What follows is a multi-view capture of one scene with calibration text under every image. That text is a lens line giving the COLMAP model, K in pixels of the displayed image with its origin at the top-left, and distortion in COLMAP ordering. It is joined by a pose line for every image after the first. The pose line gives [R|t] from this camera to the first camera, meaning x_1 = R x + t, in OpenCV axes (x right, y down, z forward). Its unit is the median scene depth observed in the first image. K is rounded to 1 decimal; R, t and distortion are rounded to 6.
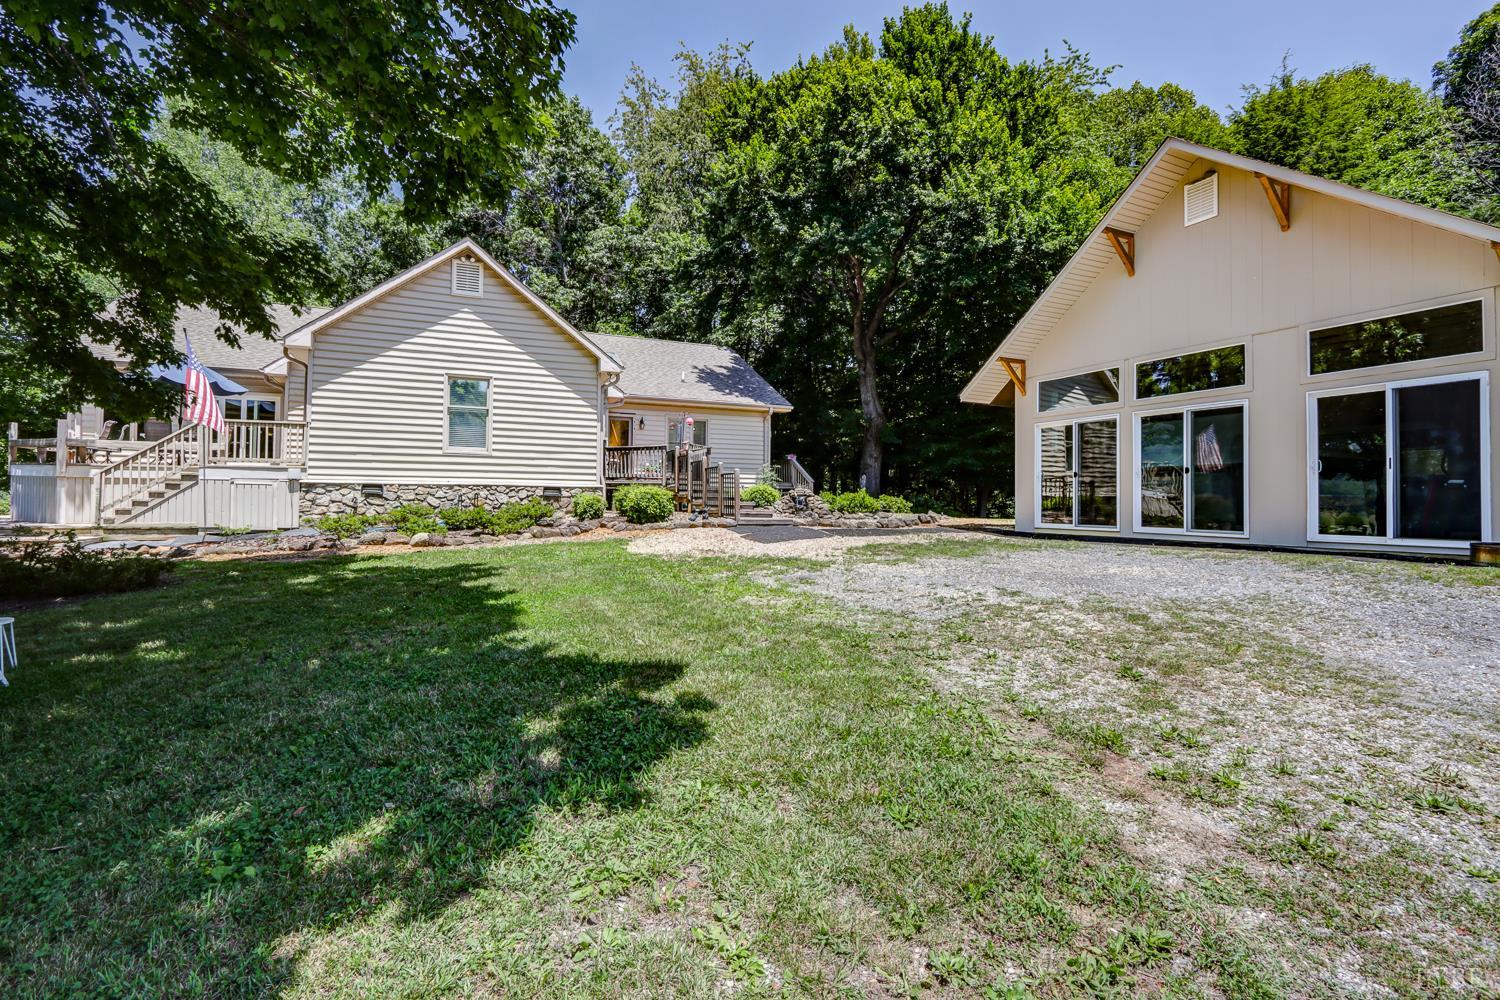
lens RADIAL K [[702.6, 0, 735.7], [0, 702.6, 484.7], [0, 0, 1]] dist [-0.009553, 0.001149]
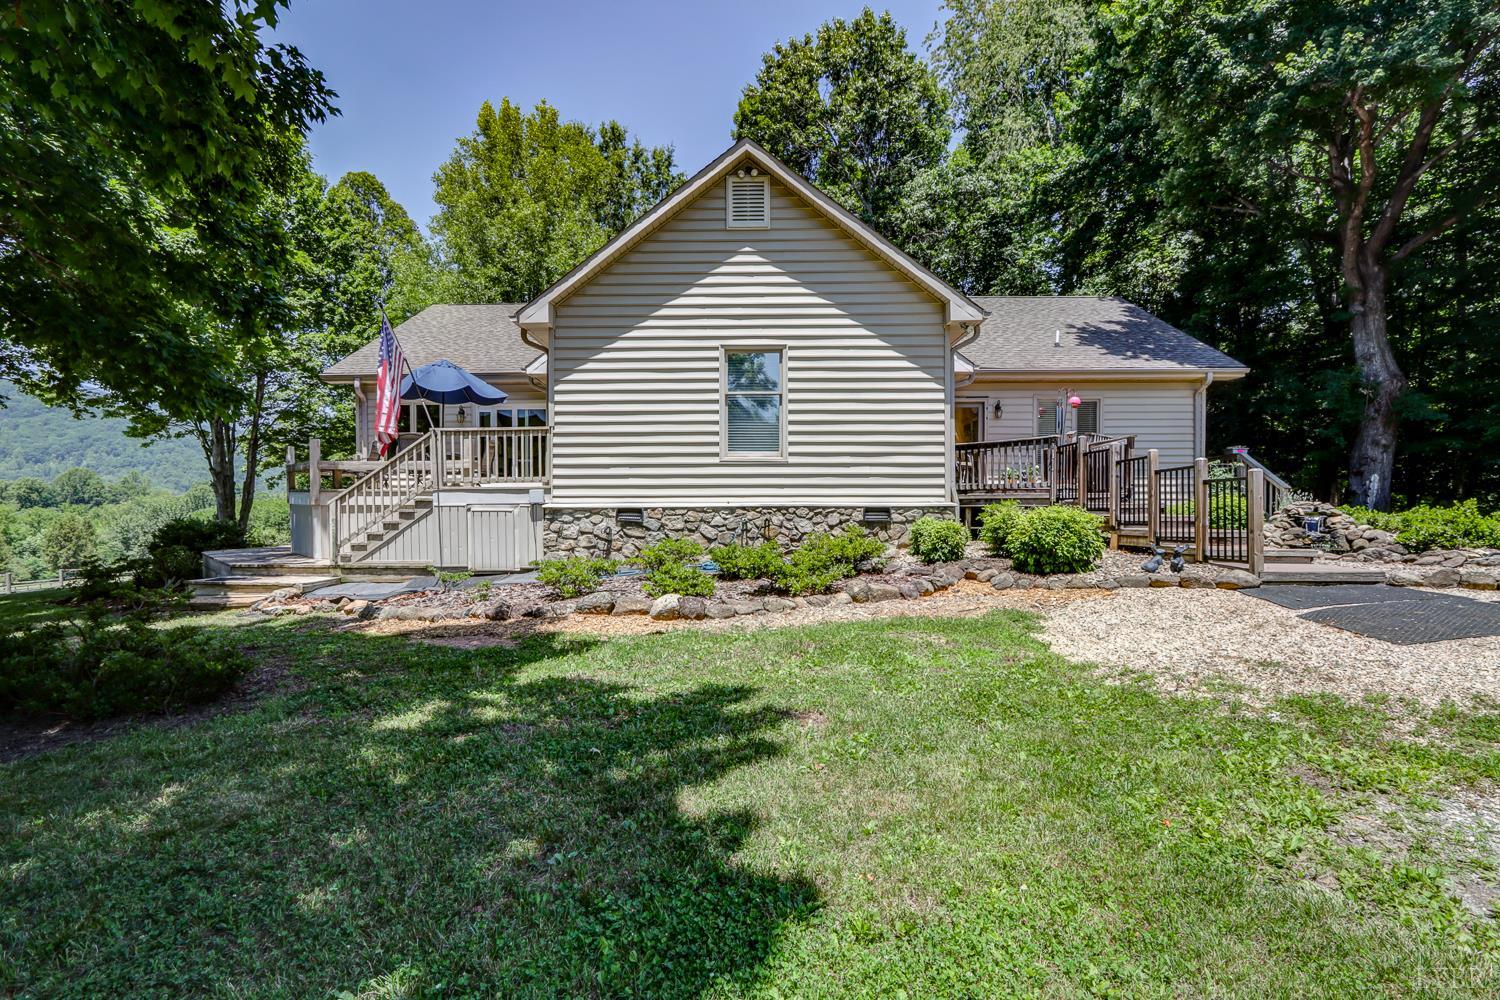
lens RADIAL K [[739.8, 0, 731.0], [0, 739.8, 515.0], [0, 0, 1]] dist [-0.013060, 0.001063]
pose [[0.909251, -0.009431, -0.416142, -0.101498], [0.020151, 0.999568, 0.021374, -0.007383], [0.415761, -0.027820, 0.909048, 0.329159]]
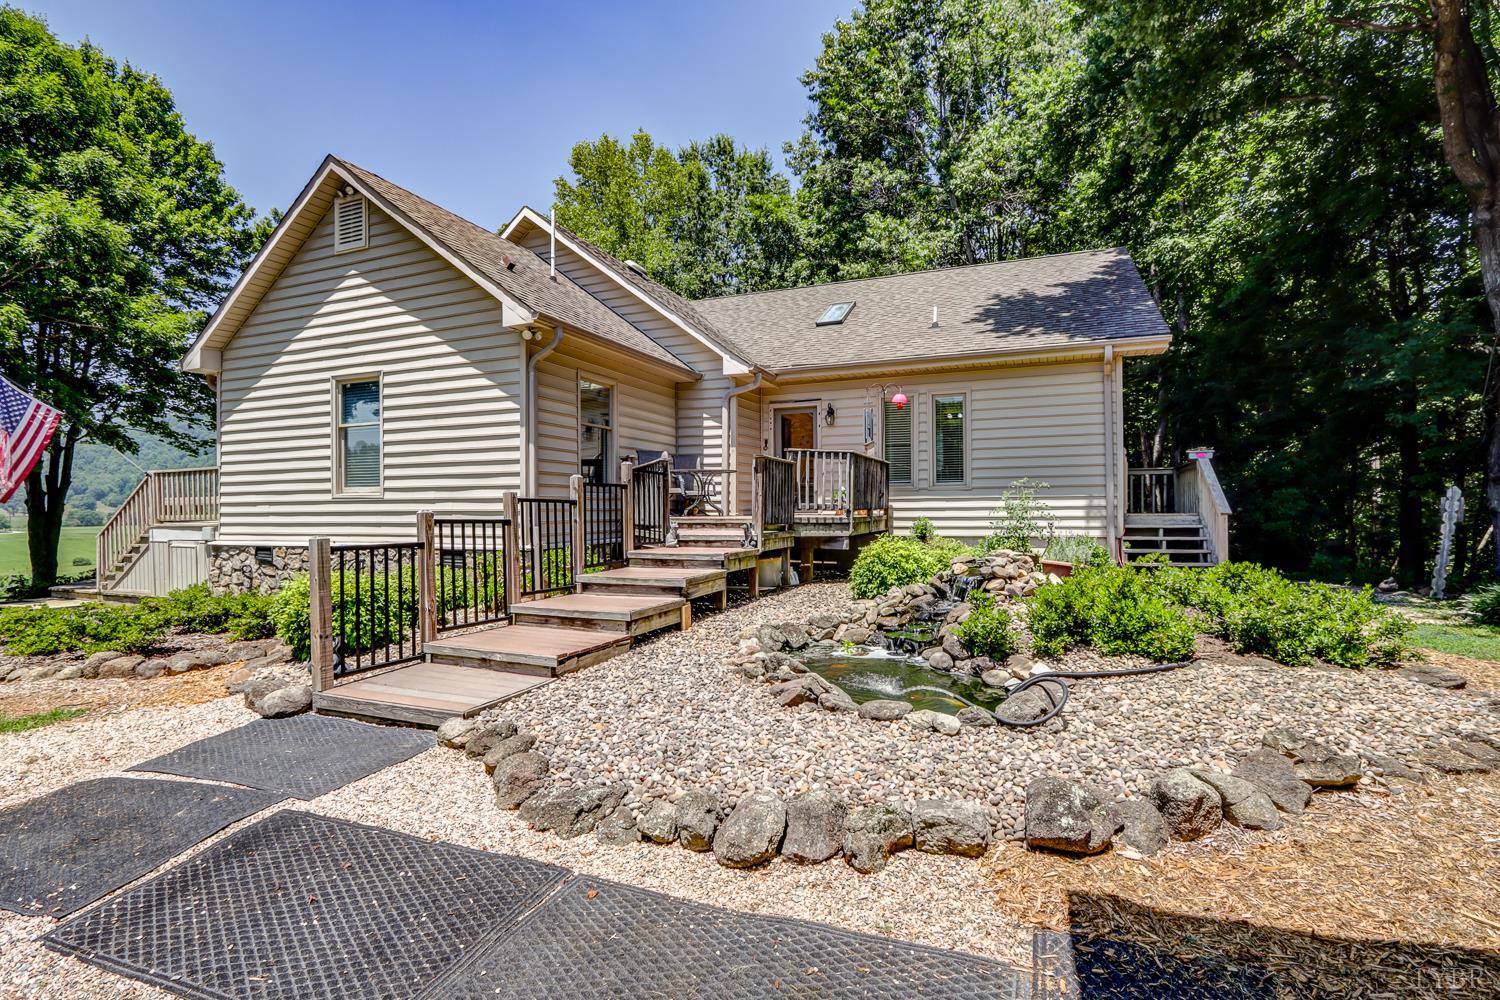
lens RADIAL K [[731.8, 0, 735.5], [0, 731.8, 501.8], [0, 0, 1]] dist [-0.014027, 0.001669]
pose [[0.687141, -0.024610, -0.726107, 0.326417], [0.029384, 0.999550, -0.006071, -0.025768], [0.725929, -0.017165, 0.687555, 0.779332]]
